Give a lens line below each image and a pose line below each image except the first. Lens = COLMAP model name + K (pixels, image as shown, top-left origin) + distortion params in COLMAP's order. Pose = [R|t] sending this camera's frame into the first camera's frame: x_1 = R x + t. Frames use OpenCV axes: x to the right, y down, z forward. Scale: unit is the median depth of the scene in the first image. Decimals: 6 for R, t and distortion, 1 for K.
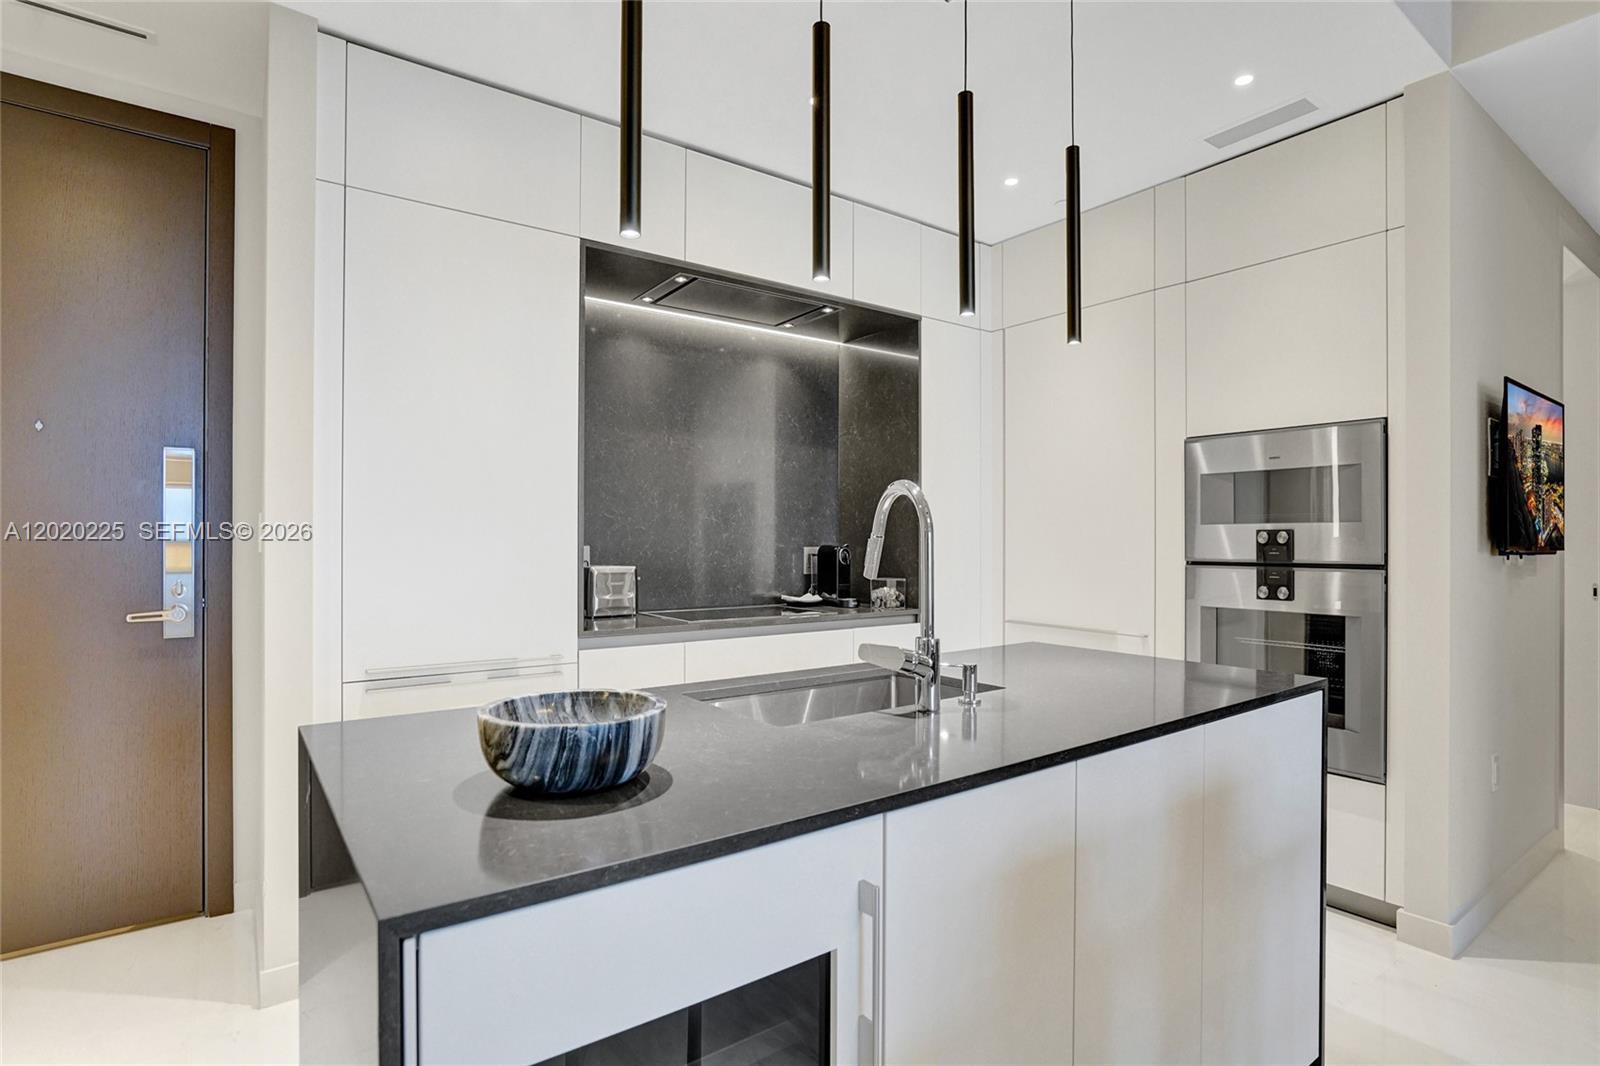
lens RADIAL K [[809.6, 0, 826.9], [0, 809.6, 543.0], [0, 0, 1]] dist [0.000718, -0.001303]
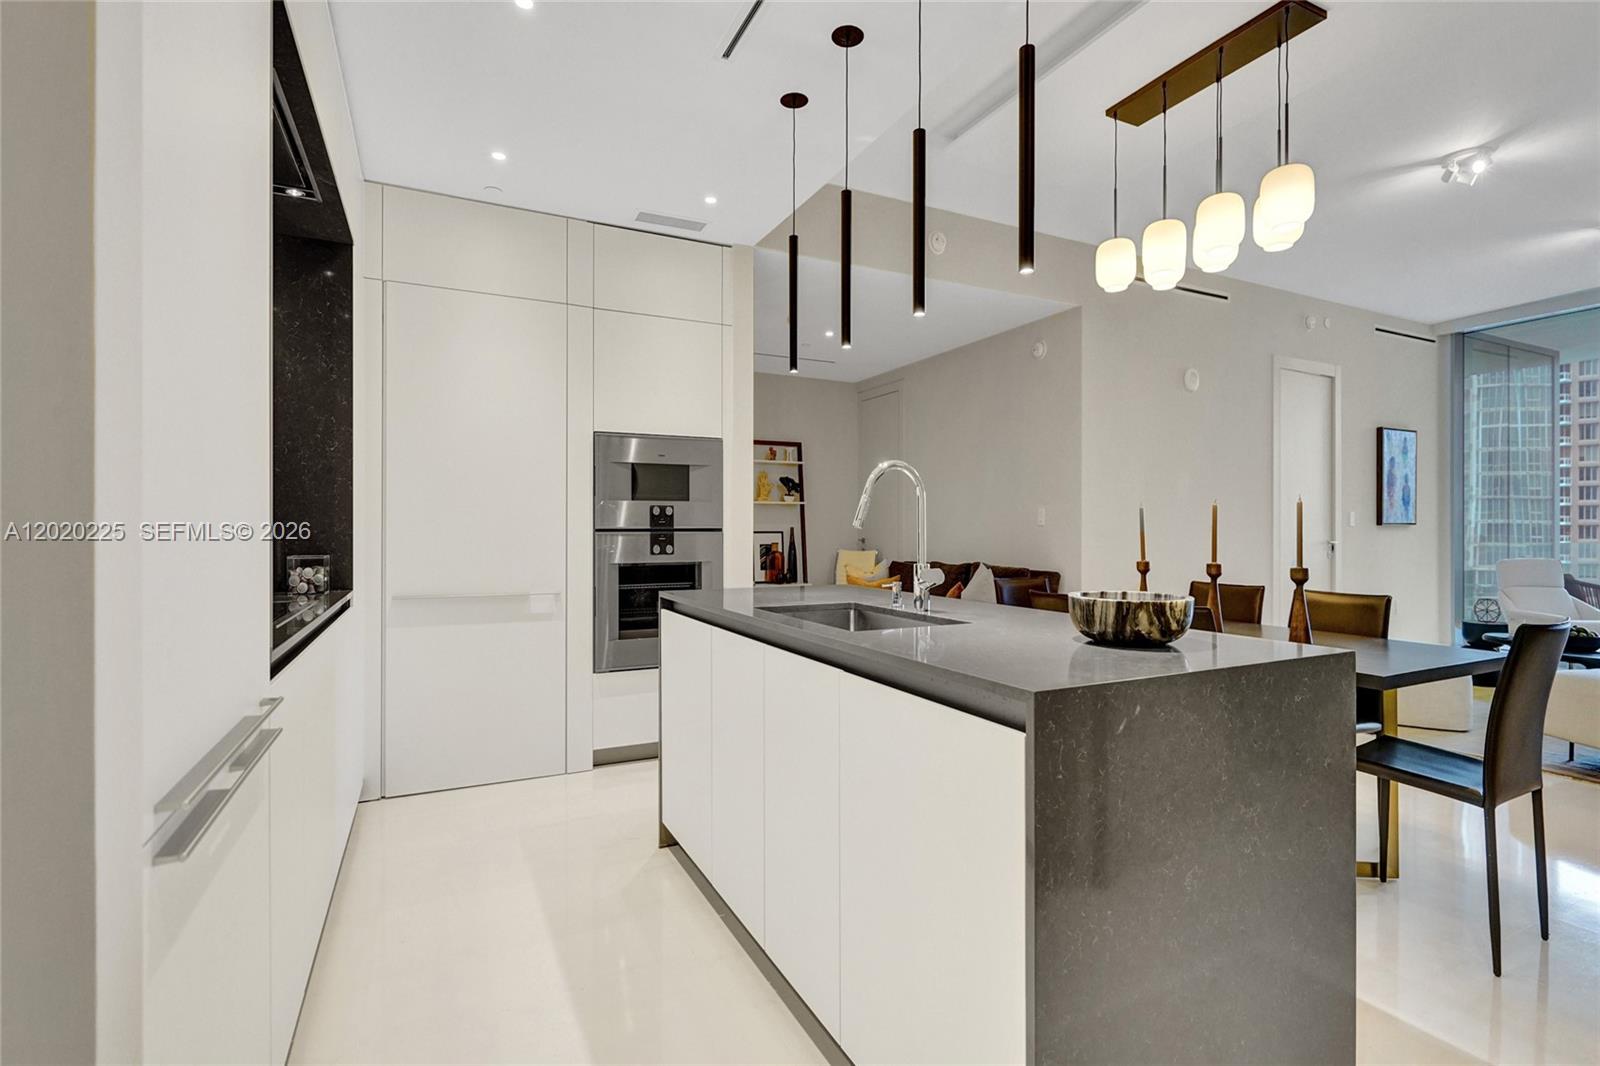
lens RADIAL K [[780.2, 0, 802.2], [0, 780.2, 524.6], [0, 0, 1]] dist [0.015876, -0.000753]
pose [[0.150621, -0.016305, 0.988457, -0.765215], [0.004696, 0.999865, 0.015777, -0.004020], [-0.988580, 0.002266, 0.150677, 0.539116]]
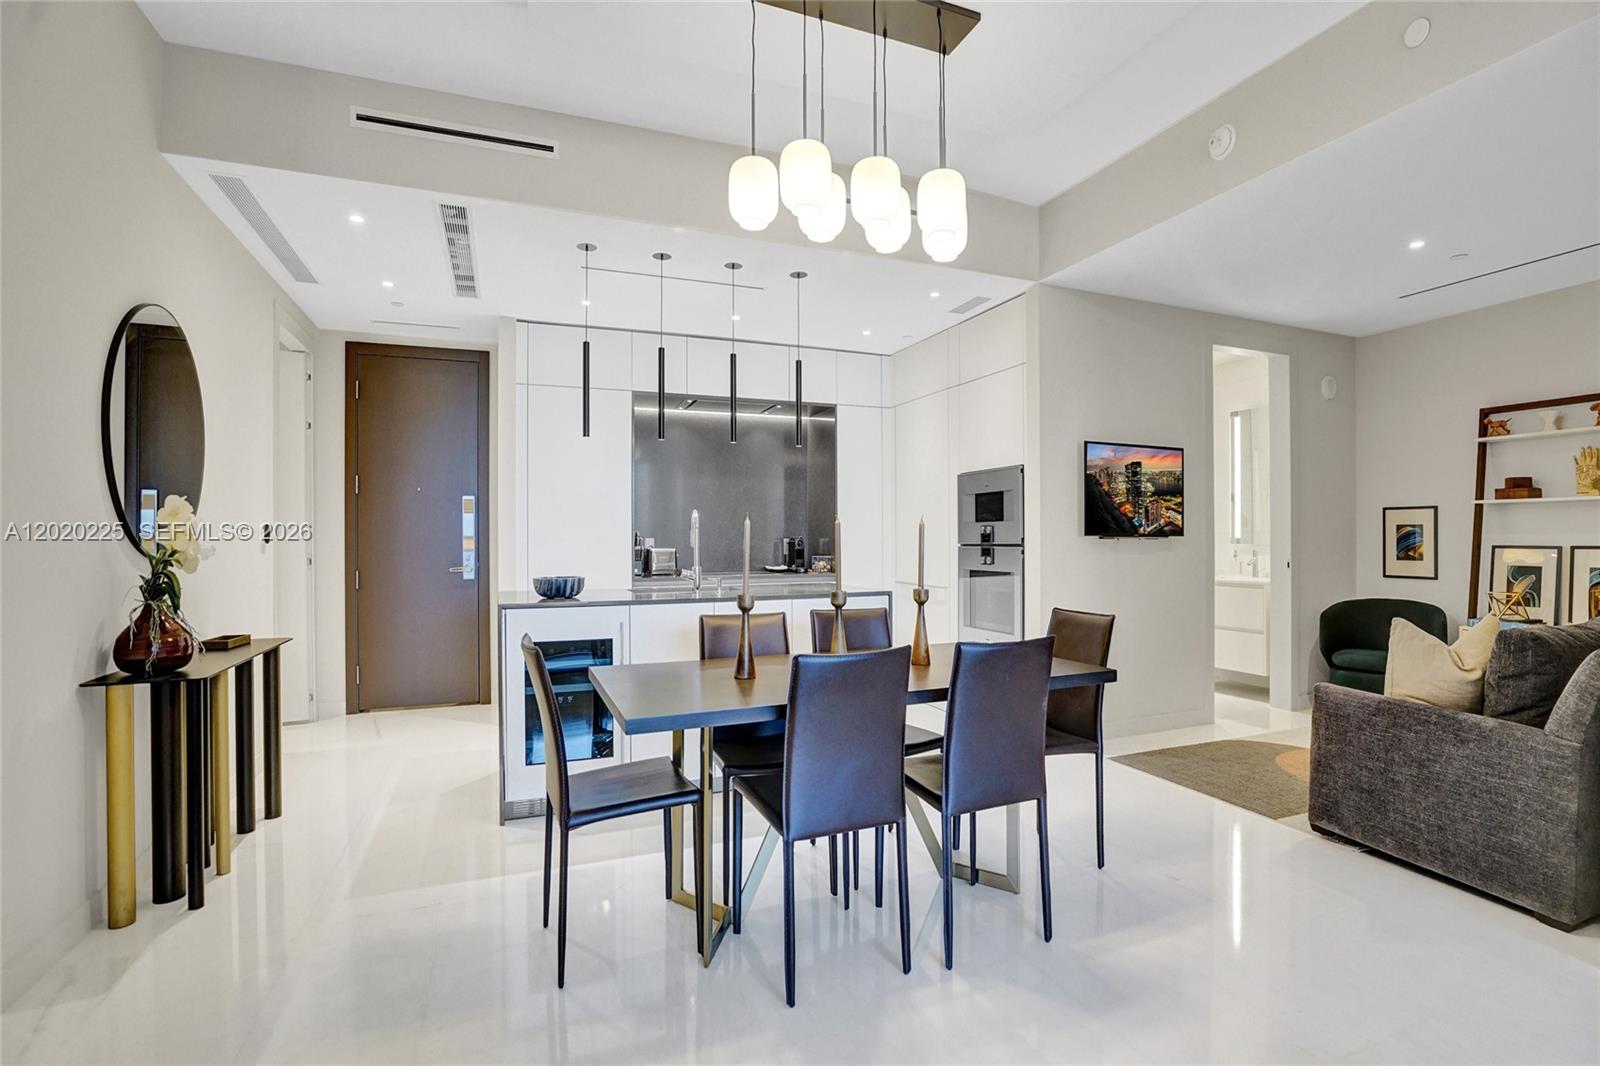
lens RADIAL K [[780.2, 0, 835.5], [0, 780.2, 538.4], [0, 0, 1]] dist [0.015876, -0.000753]
pose [[0.967985, -0.007700, -0.250890, 0.651556], [0.006673, 0.999966, -0.004946, 0.017611], [0.250919, 0.003114, 0.968003, -0.757423]]
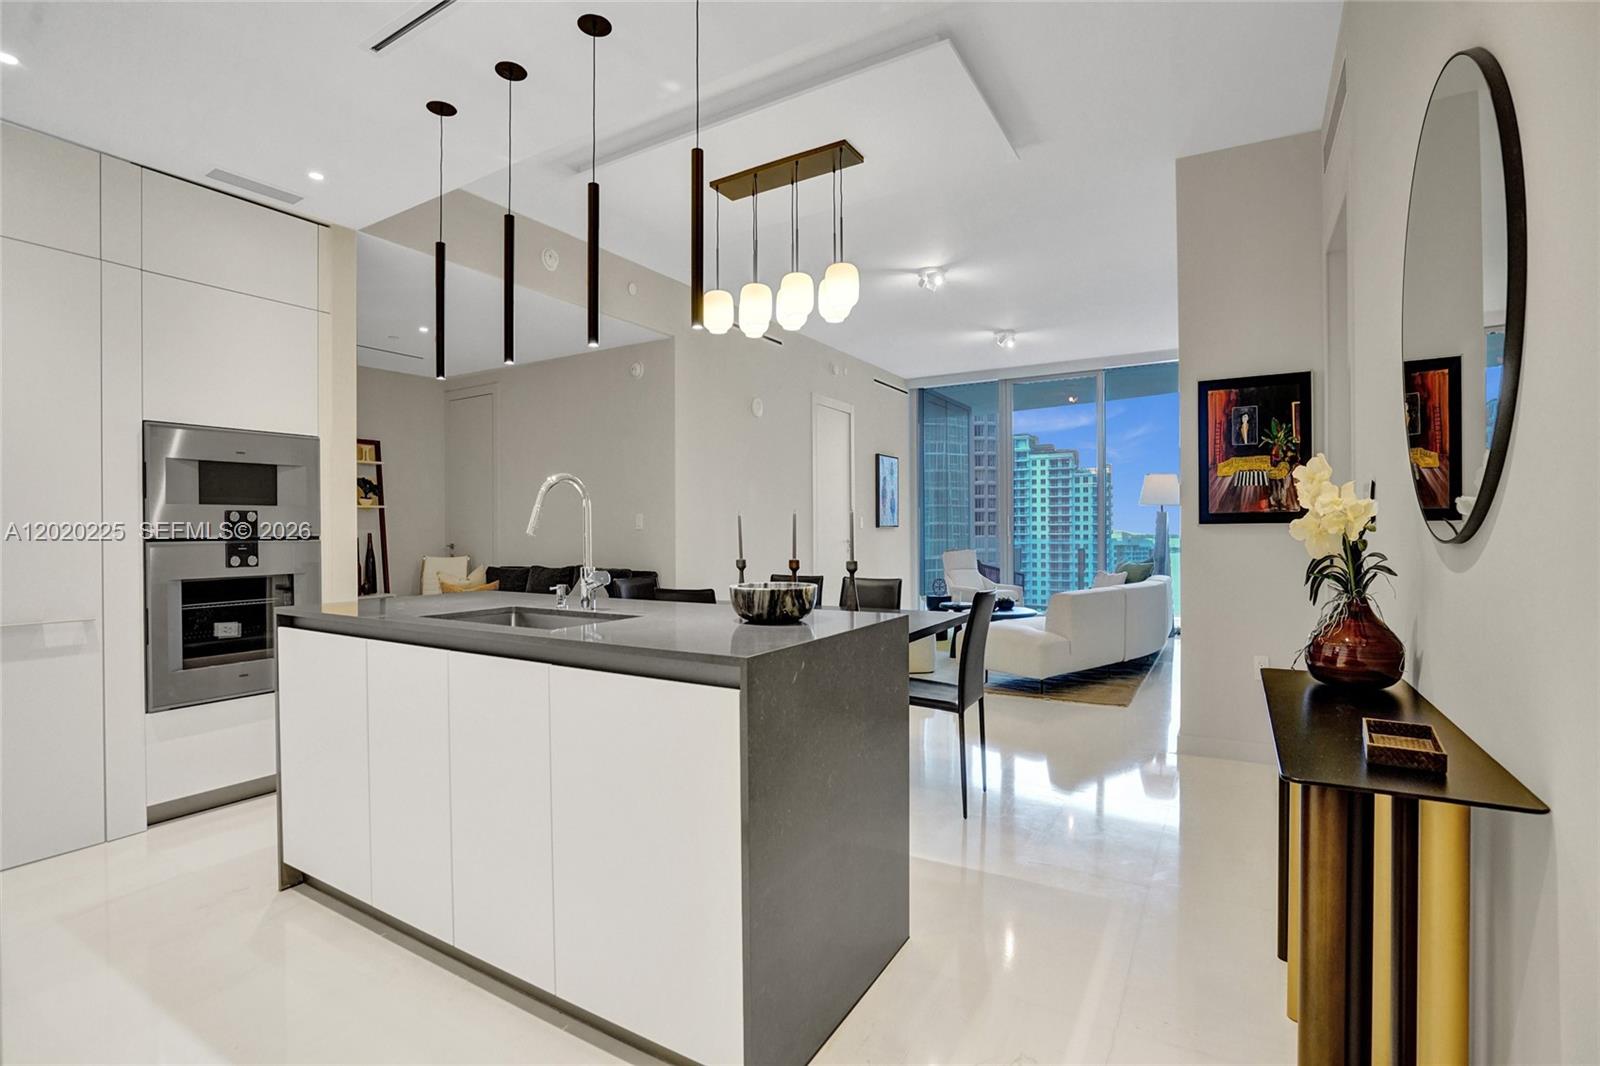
lens RADIAL K [[780.2, 0, 796.6], [0, 780.2, 527.3], [0, 0, 1]] dist [0.015876, -0.000753]
pose [[-0.396017, -0.016767, 0.918090, -0.880486], [0.000116, 0.999832, 0.018310, -0.013223], [-0.918243, 0.007358, -0.395949, 0.686759]]
